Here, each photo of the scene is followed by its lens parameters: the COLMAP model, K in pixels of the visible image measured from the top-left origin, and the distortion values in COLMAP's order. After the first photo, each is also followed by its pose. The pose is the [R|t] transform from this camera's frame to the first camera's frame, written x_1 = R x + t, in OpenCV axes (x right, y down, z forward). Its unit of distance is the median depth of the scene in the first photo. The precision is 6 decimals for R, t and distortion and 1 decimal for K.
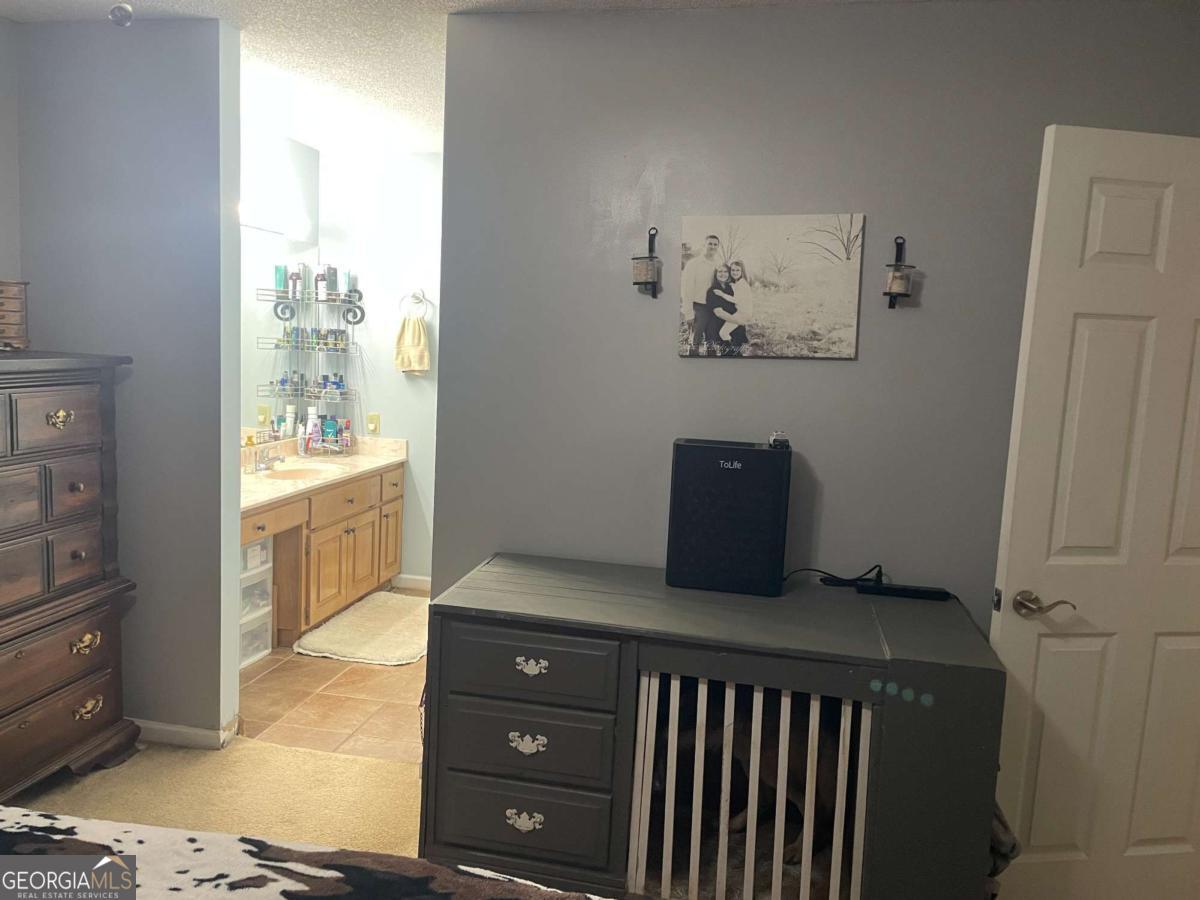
lens RADIAL K [[901.7, 0, 592.4], [0, 901.7, 451.0], [0, 0, 1]] dist [0.083624, -0.109303]
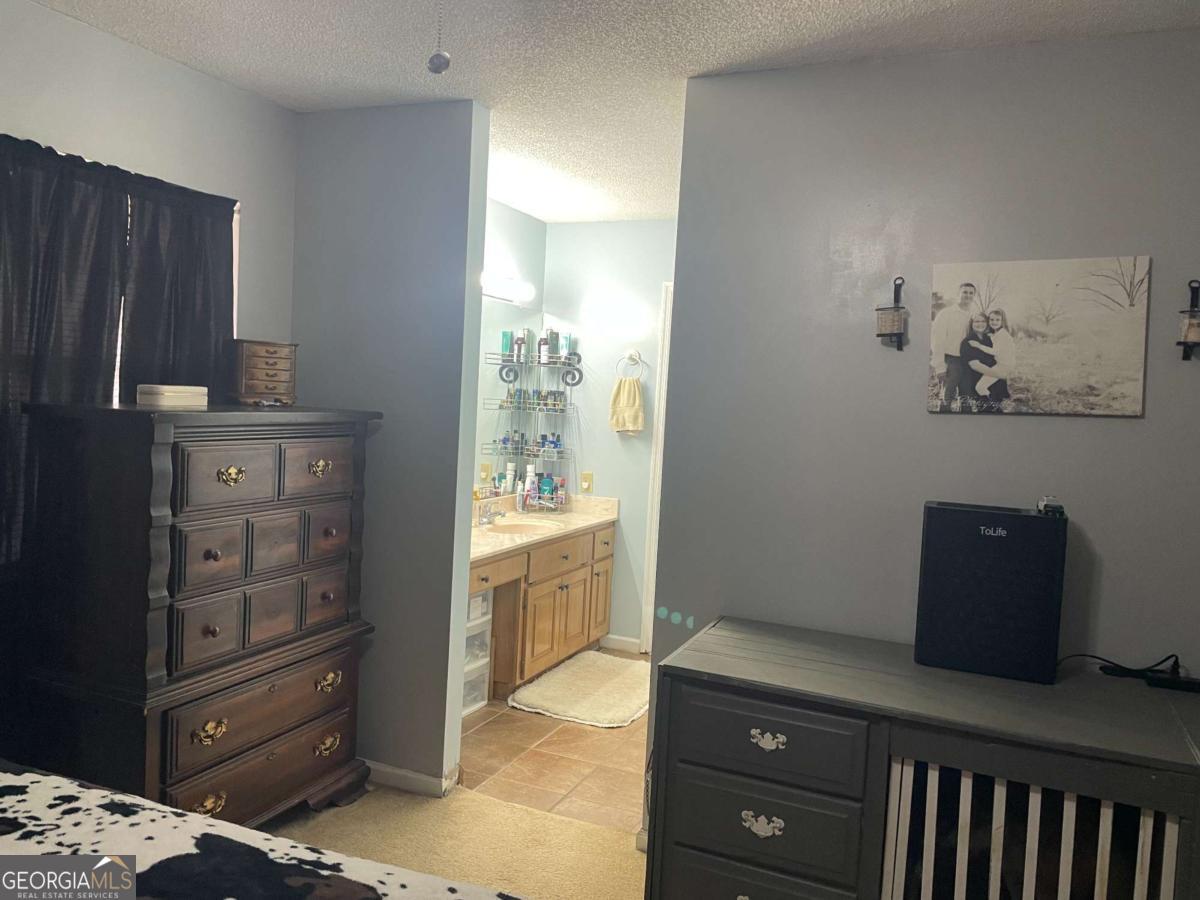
lens RADIAL K [[901.7, 0, 593.0], [0, 901.7, 446.5], [0, 0, 1]] dist [0.083624, -0.109303]
pose [[0.977341, 0.014526, -0.211174, -0.022744], [-0.031109, 0.996666, -0.075421, 0.005883], [0.209374, 0.080282, 0.974534, 0.011830]]
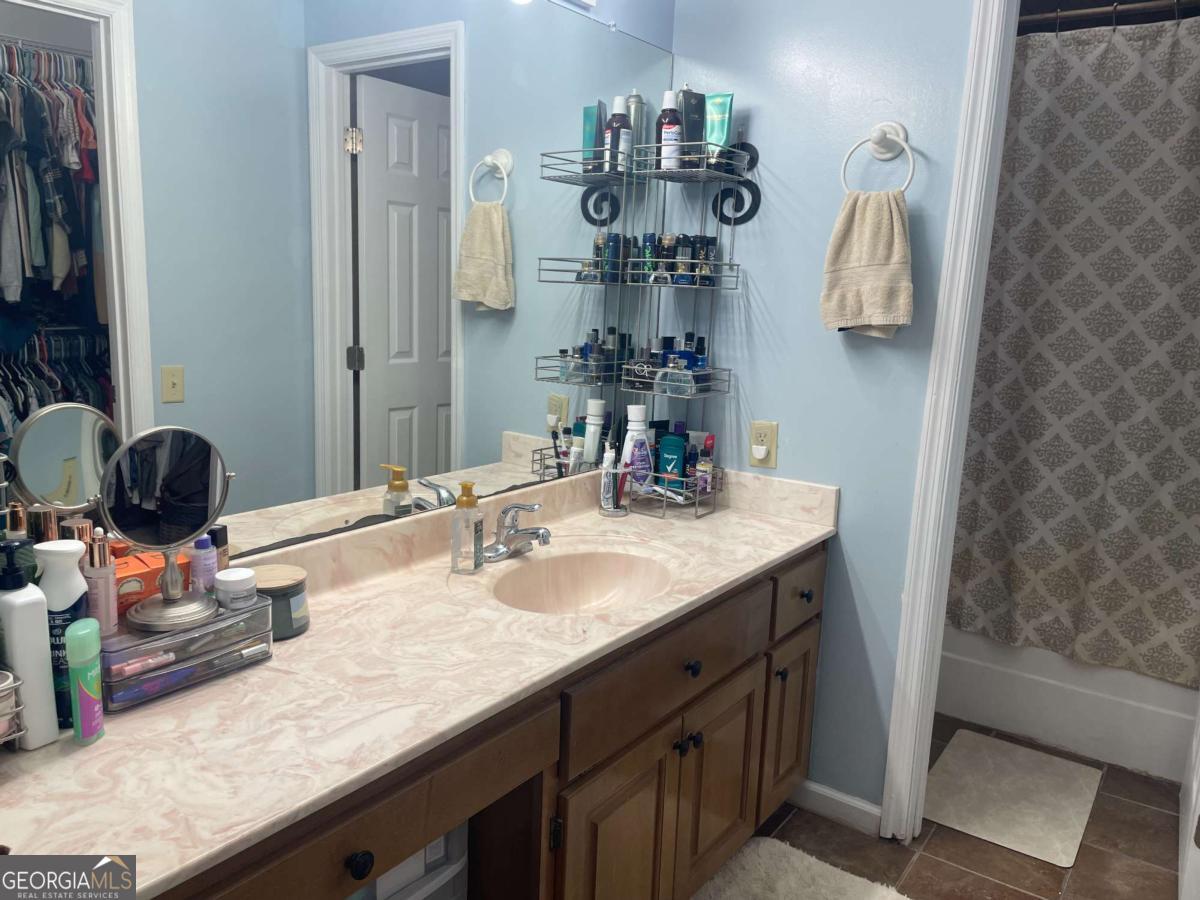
lens RADIAL K [[901.7, 0, 582.1], [0, 901.7, 457.1], [0, 0, 1]] dist [0.083624, -0.109303]
pose [[0.905570, 0.064932, -0.419199, -0.139232], [-0.046559, 0.997459, 0.053923, -0.046019], [0.421635, -0.029313, 0.906292, 0.572894]]
